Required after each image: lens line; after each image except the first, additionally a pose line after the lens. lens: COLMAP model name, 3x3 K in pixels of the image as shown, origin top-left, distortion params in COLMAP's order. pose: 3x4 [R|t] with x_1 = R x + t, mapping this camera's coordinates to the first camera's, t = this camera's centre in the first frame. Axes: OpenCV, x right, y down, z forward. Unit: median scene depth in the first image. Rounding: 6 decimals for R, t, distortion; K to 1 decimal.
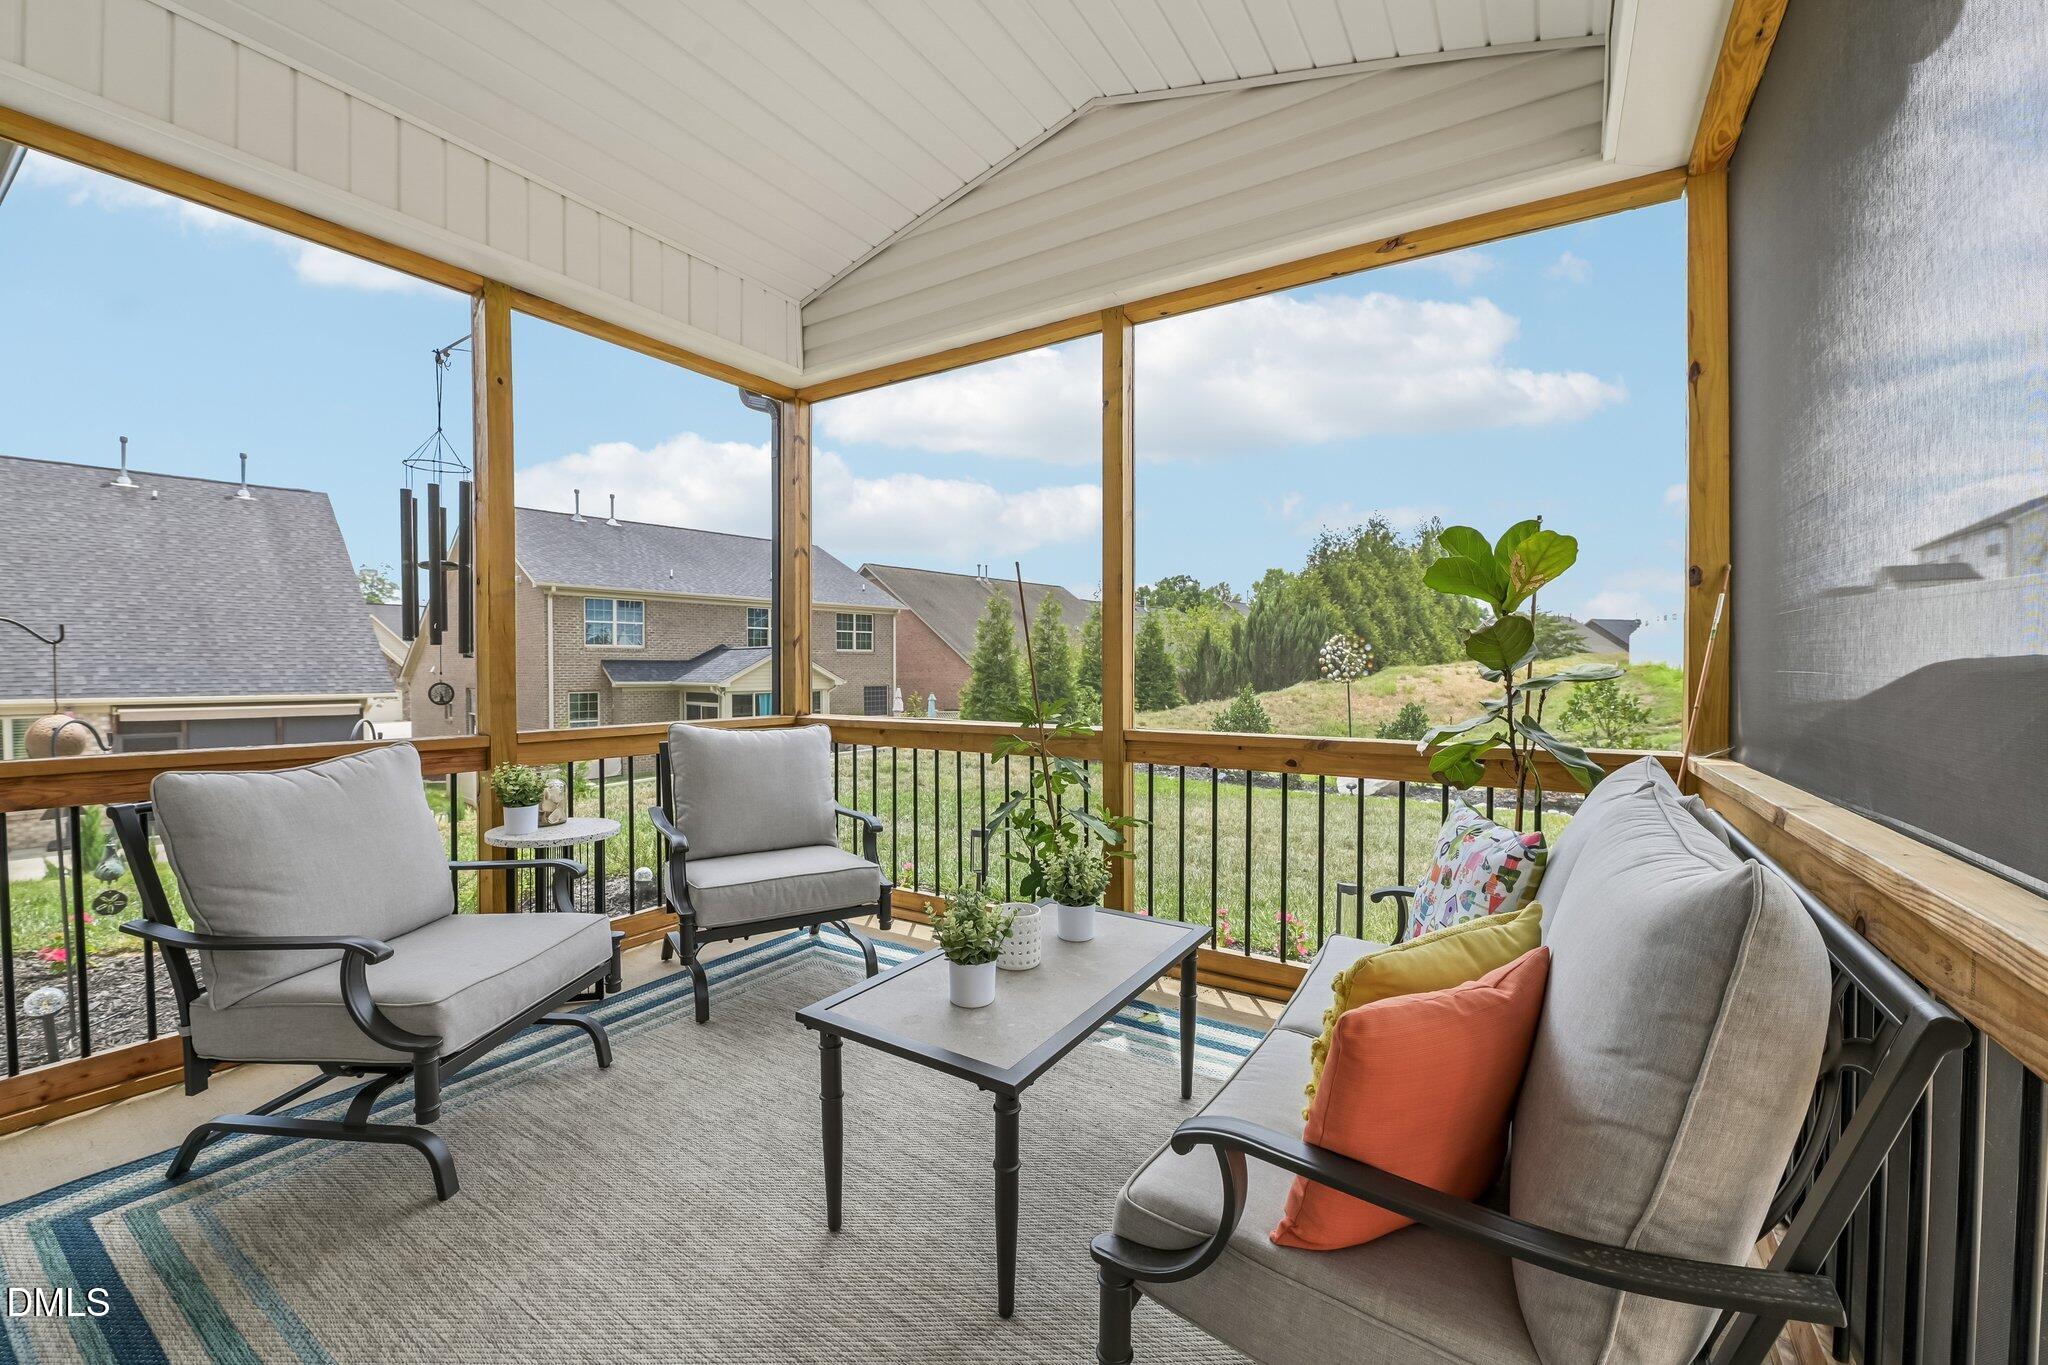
lens RADIAL K [[810.6, 0, 1022.6], [0, 810.6, 679.5], [0, 0, 1]] dist [-0.023729, -0.000055]
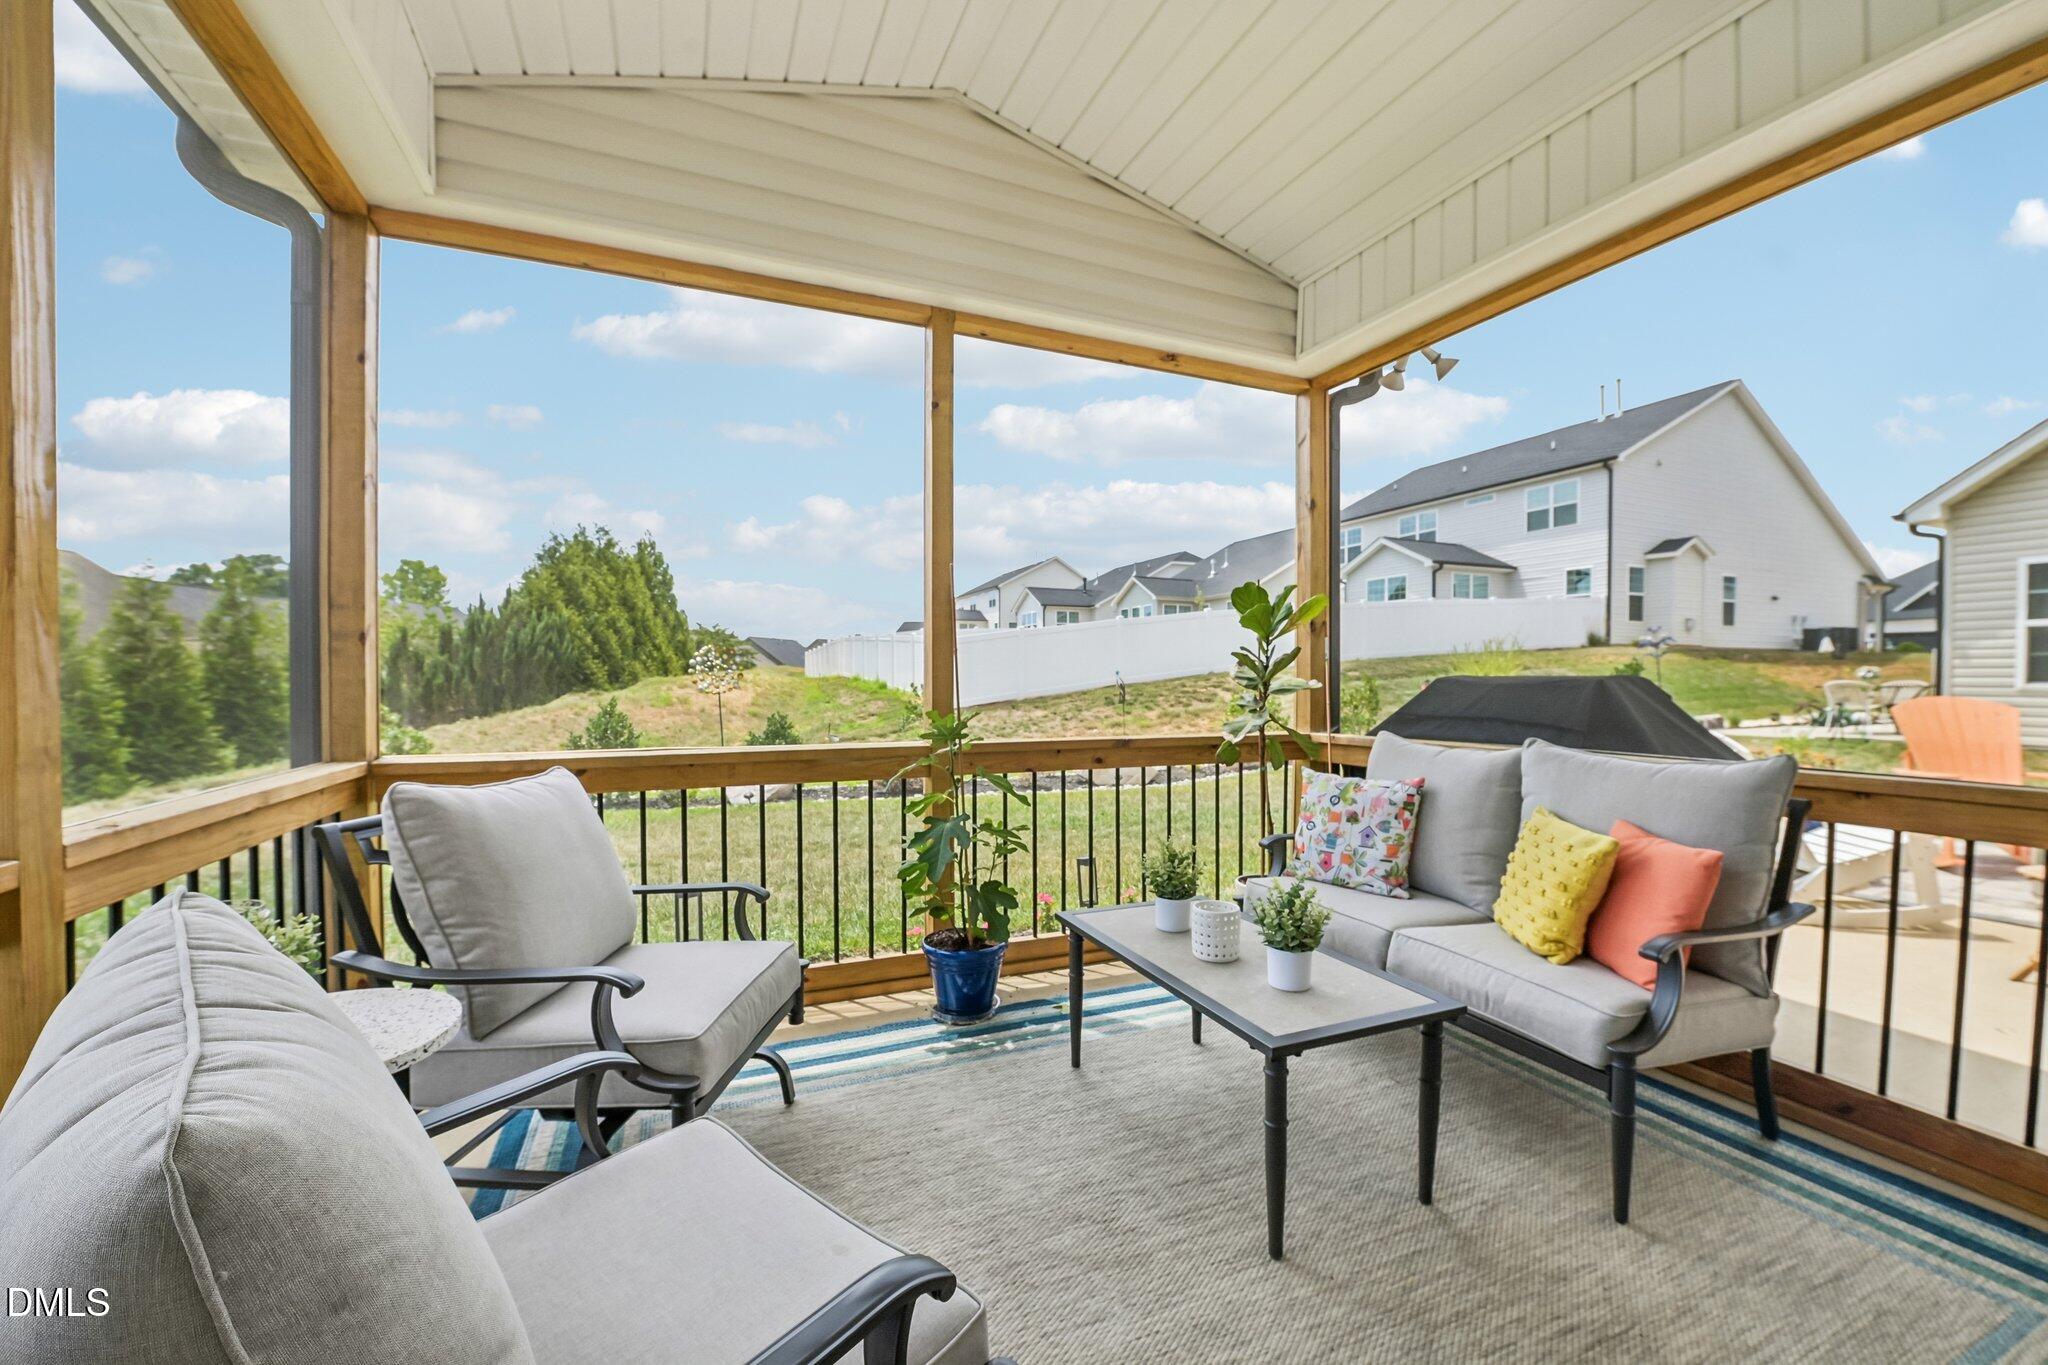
lens RADIAL K [[810.6, 0, 1021.0], [0, 810.6, 691.1], [0, 0, 1]] dist [-0.023729, -0.000055]
pose [[0.564989, -0.011584, 0.825017, -0.519040], [0.009901, 0.999925, 0.007259, -0.005923], [-0.825039, 0.004067, 0.565061, 0.305082]]
